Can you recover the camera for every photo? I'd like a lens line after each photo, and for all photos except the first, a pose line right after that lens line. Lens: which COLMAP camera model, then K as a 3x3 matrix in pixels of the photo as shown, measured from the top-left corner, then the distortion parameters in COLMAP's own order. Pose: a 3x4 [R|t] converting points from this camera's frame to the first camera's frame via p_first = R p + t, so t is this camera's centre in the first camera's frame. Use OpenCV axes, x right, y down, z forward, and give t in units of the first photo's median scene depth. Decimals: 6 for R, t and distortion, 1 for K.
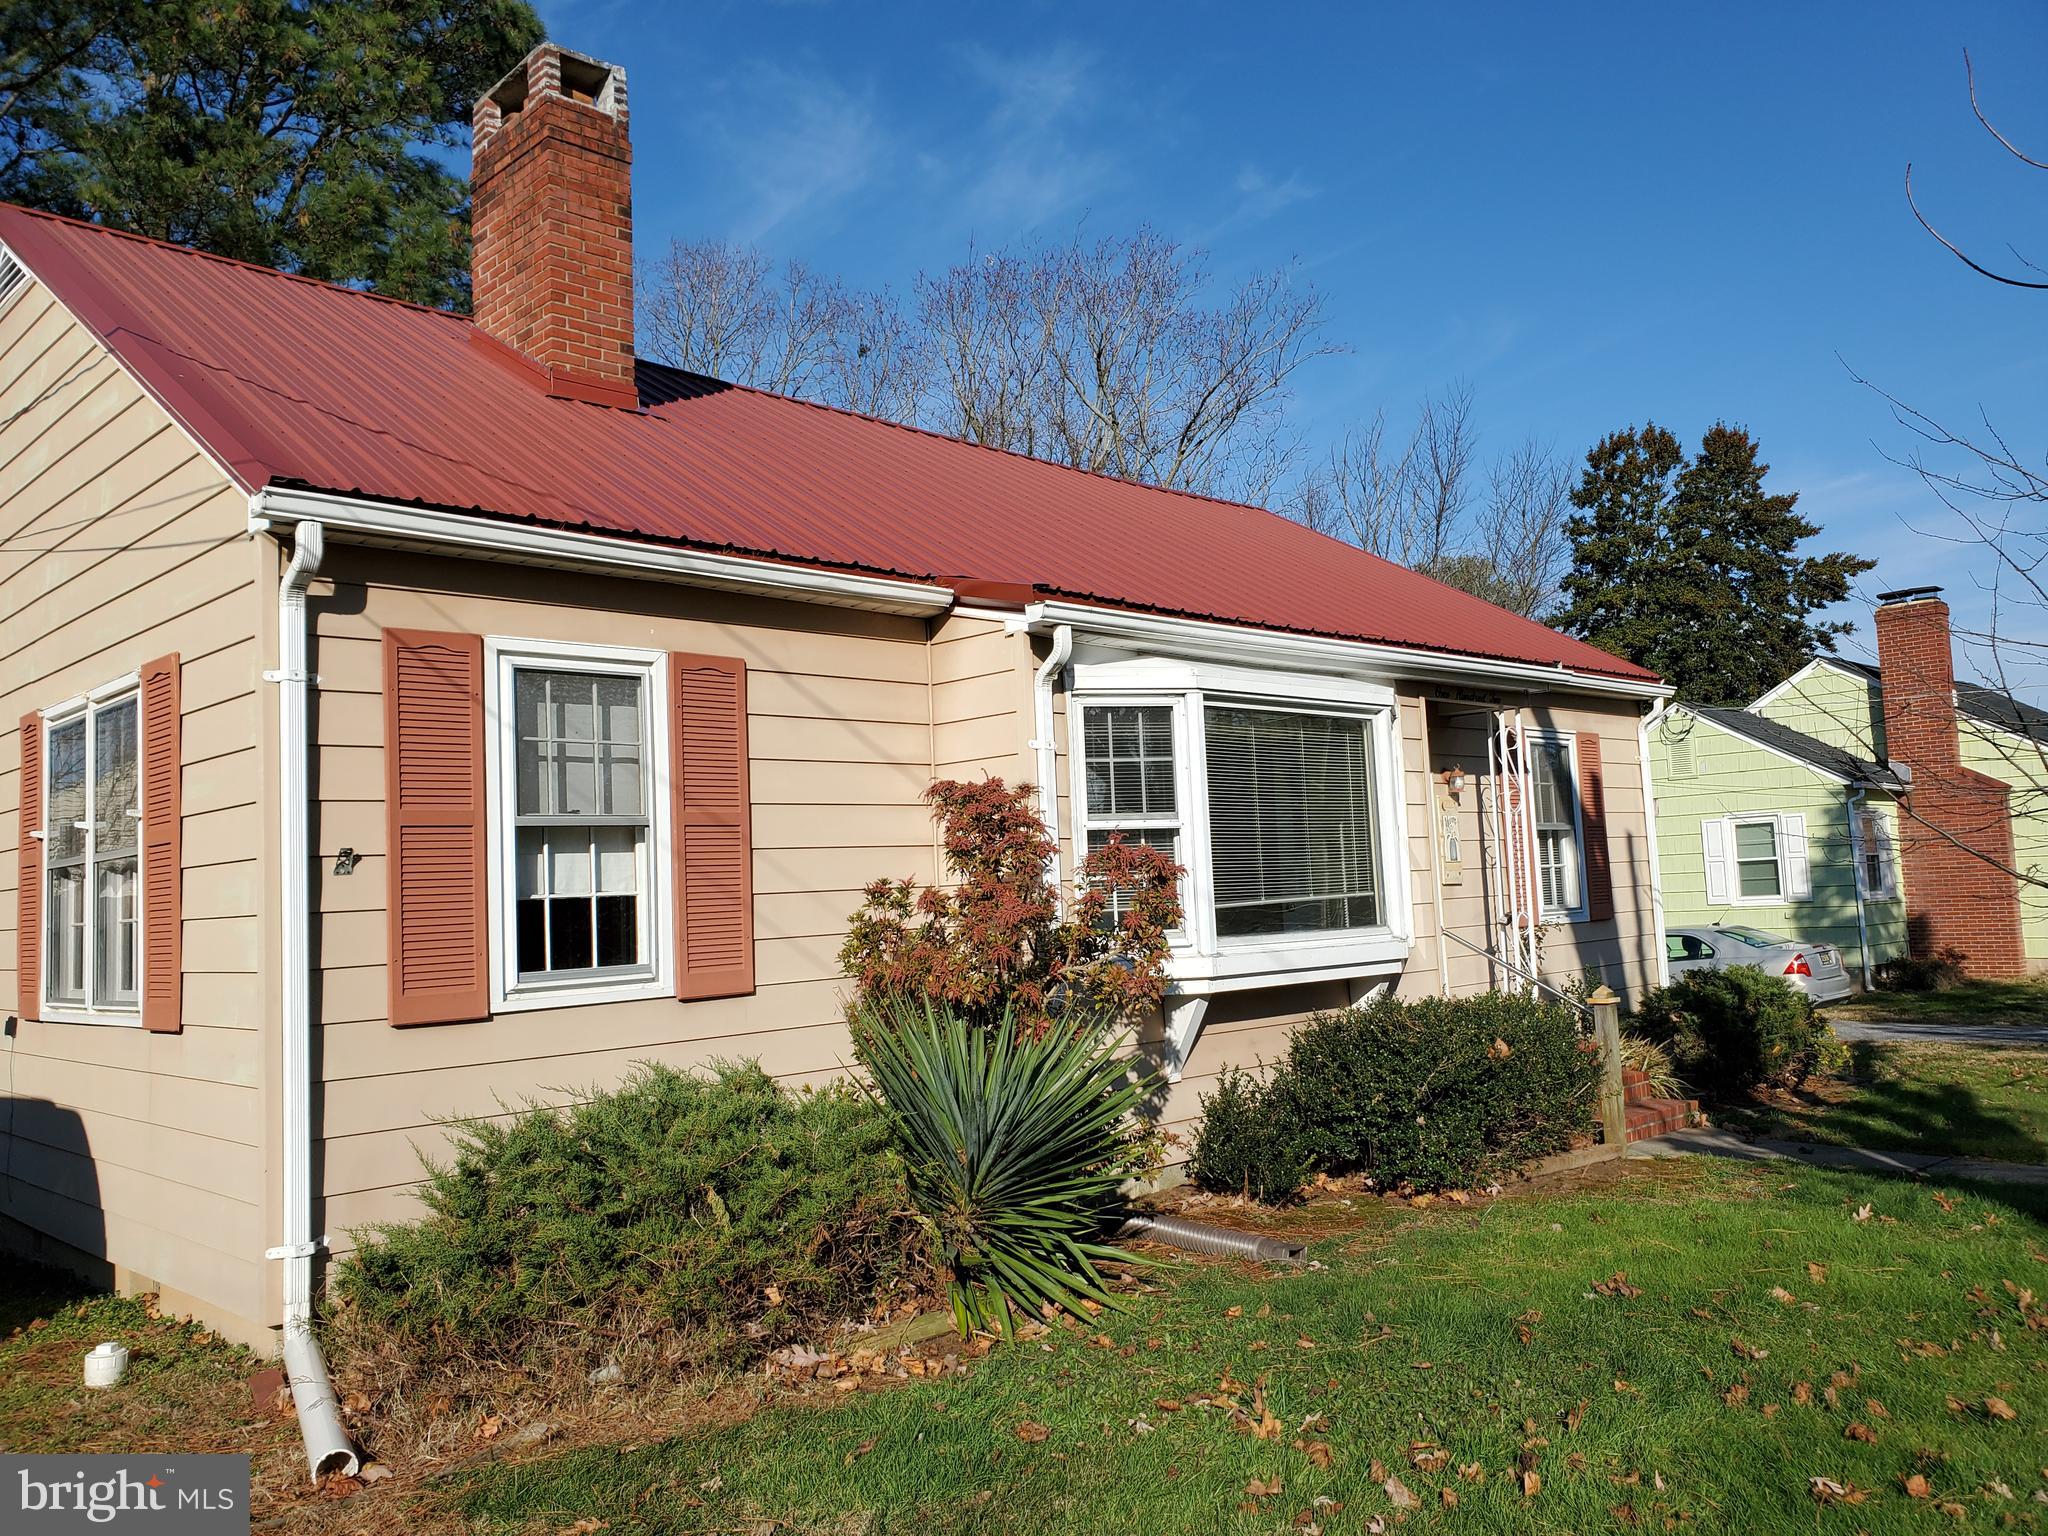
lens RADIAL K [[1586.5, 0, 1018.8], [0, 1586.5, 763.6], [0, 0, 1]] dist [0.017595, -0.009443]
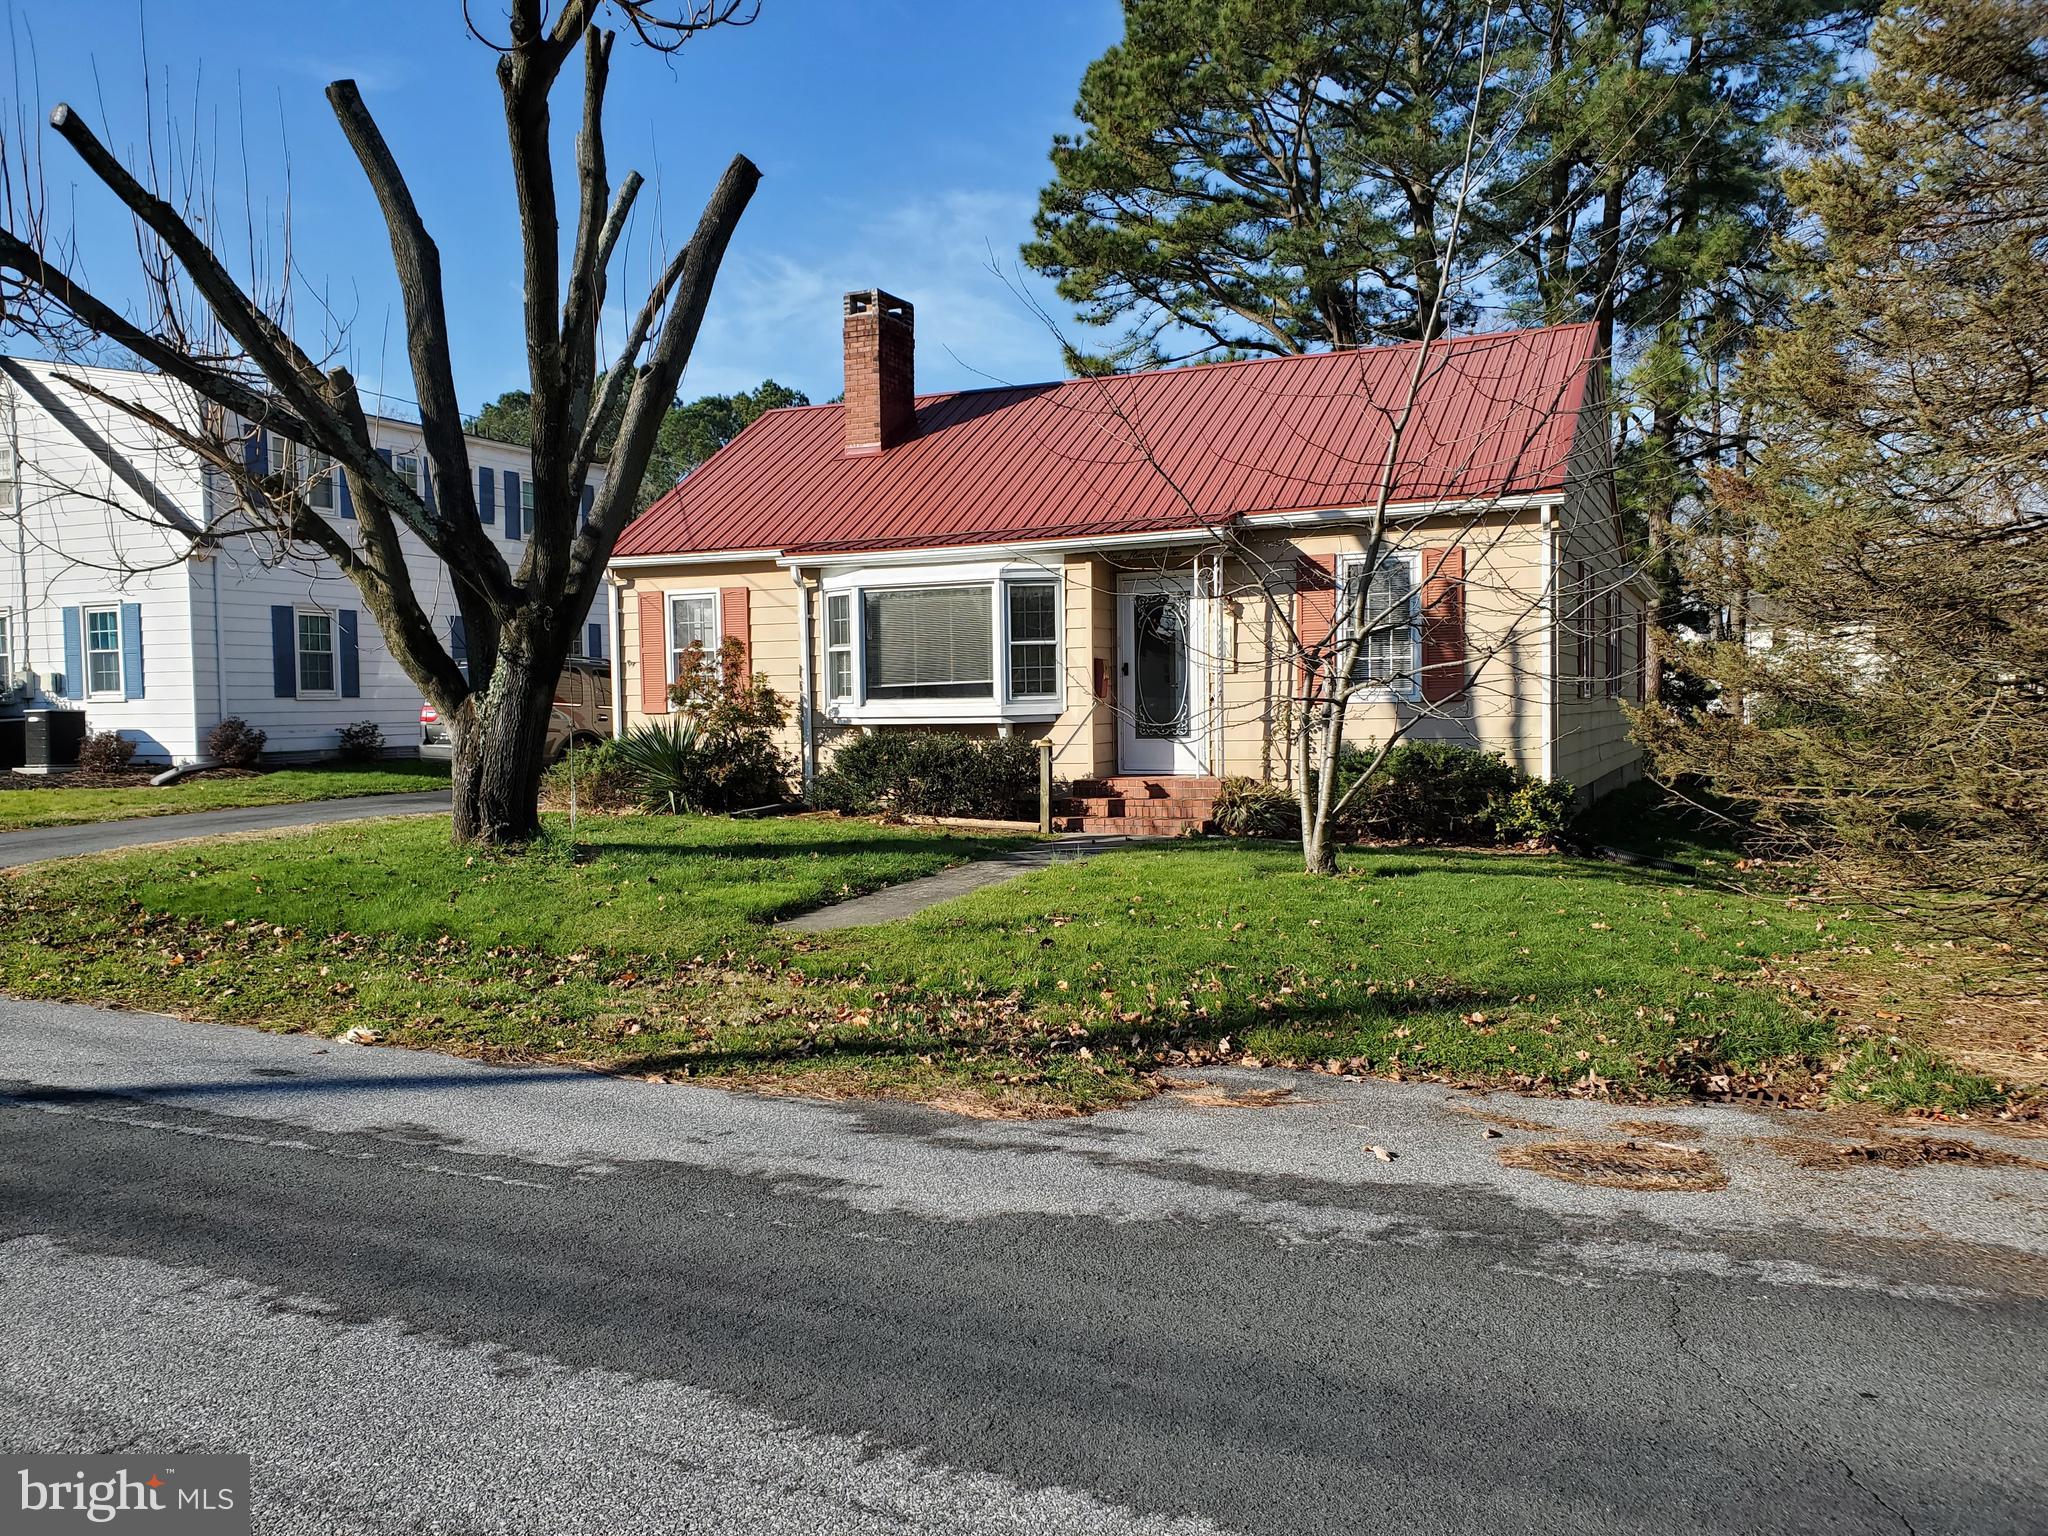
lens RADIAL K [[1586.5, 0, 999.2], [0, 1586.5, 811.1], [0, 0, 1]] dist [0.017595, -0.009443]
pose [[0.366689, 0.100936, -0.924852, 2.306378], [0.077543, 0.987322, 0.138498, -0.027879], [0.927107, -0.122501, 0.354213, 0.364800]]
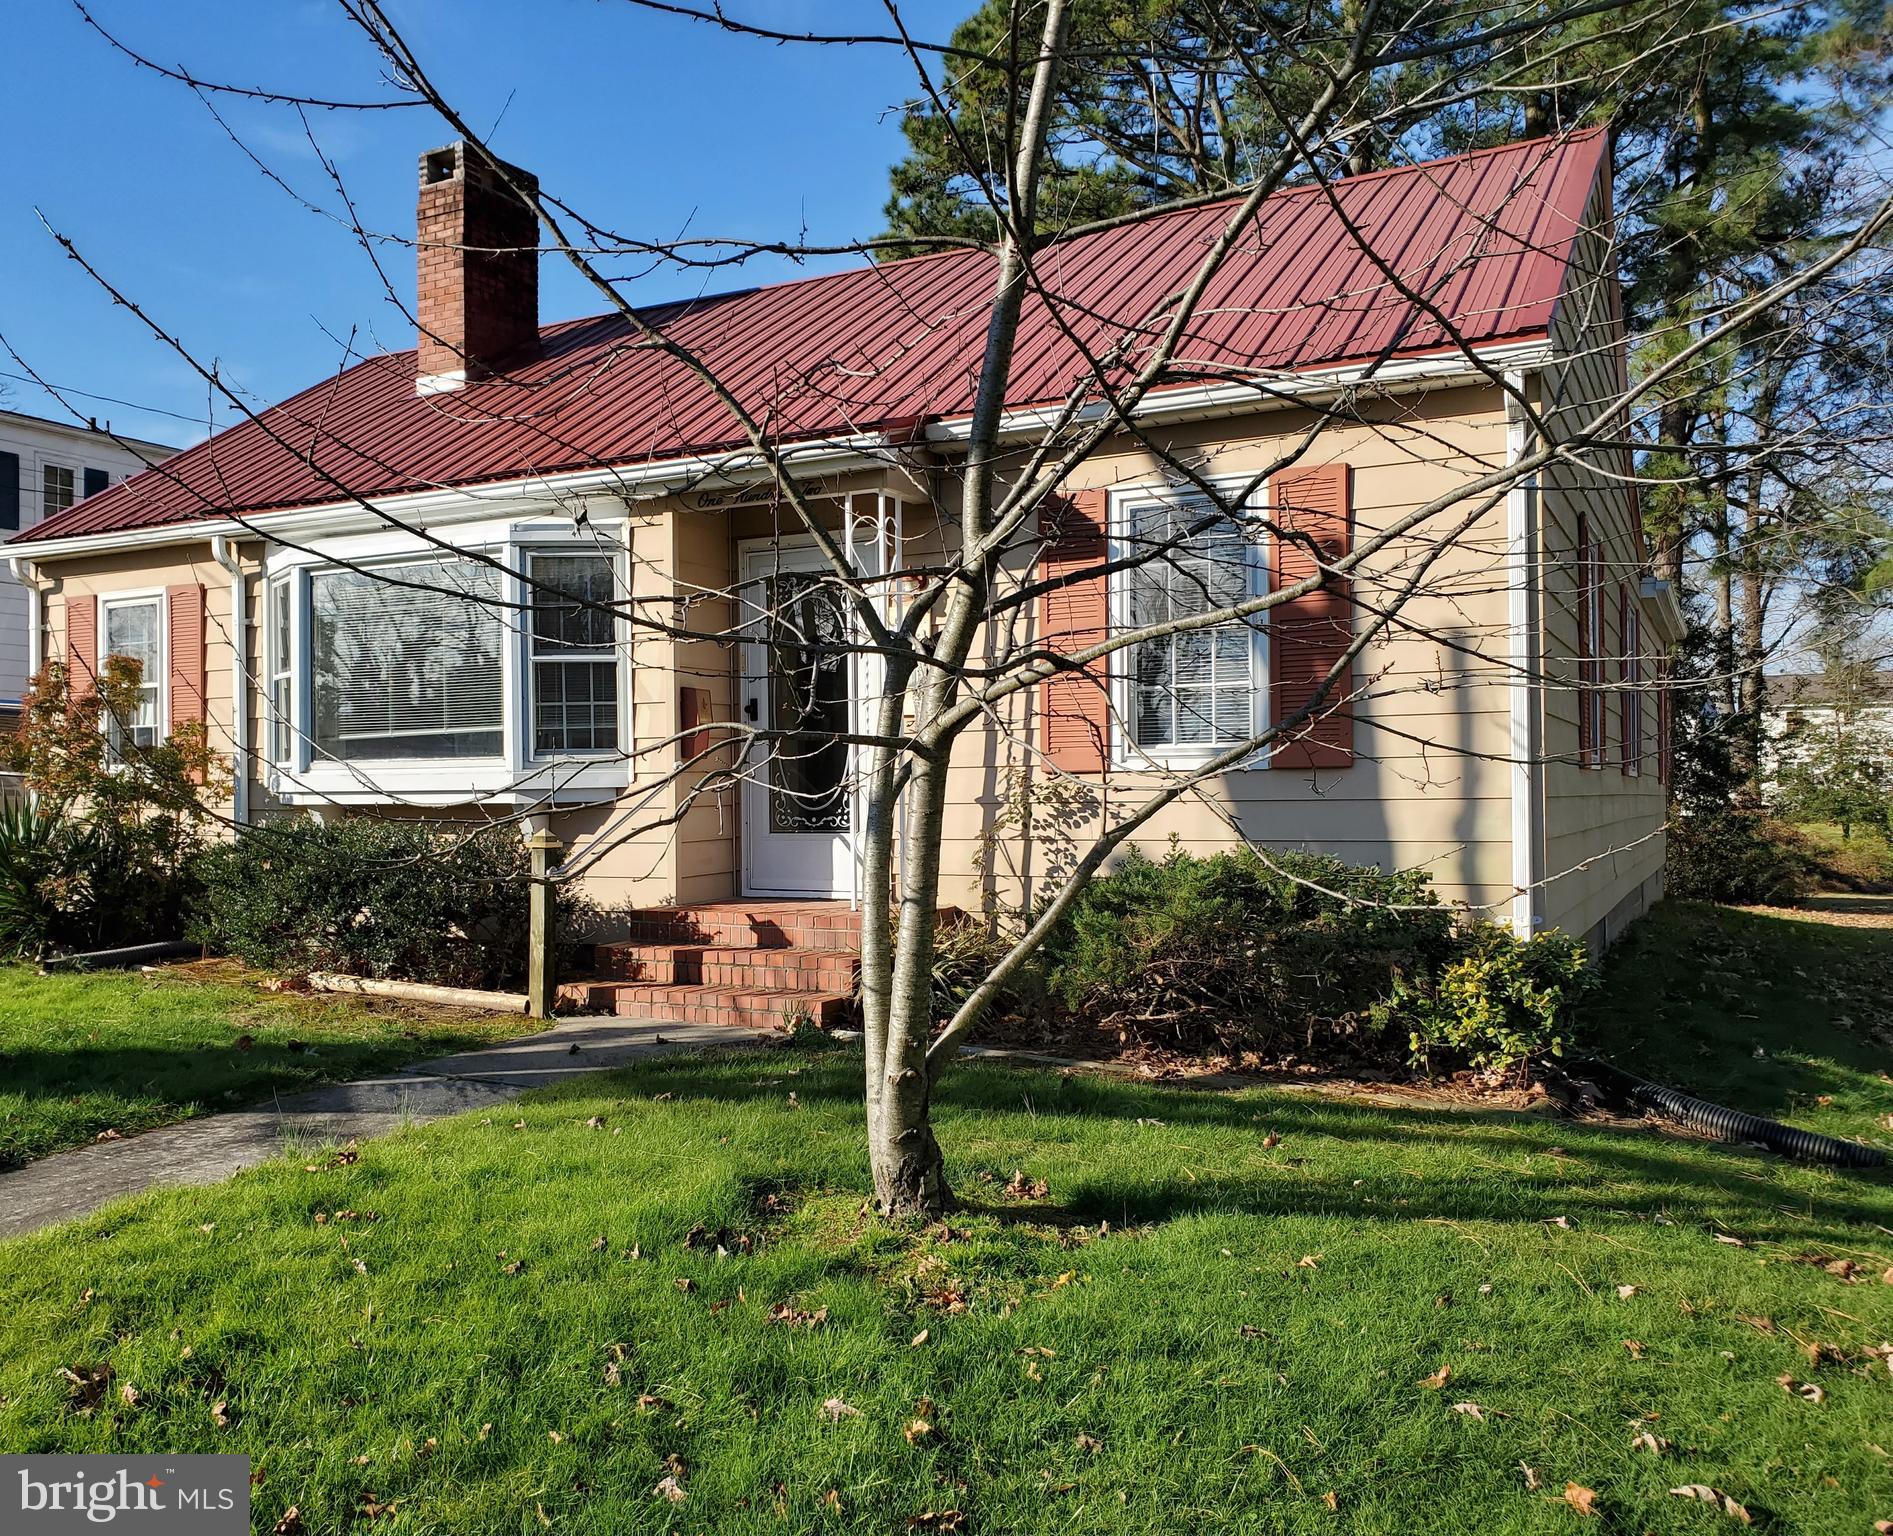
lens RADIAL K [[1596.5, 0, 850.0], [0, 1596.5, 818.7], [0, 0, 1]] dist [-0.006071, 0.009324]
pose [[0.298448, 0.057448, -0.952695, 1.513279], [0.075392, 0.993649, 0.083536, 0.083366], [0.951443, -0.096757, 0.292222, 1.041475]]
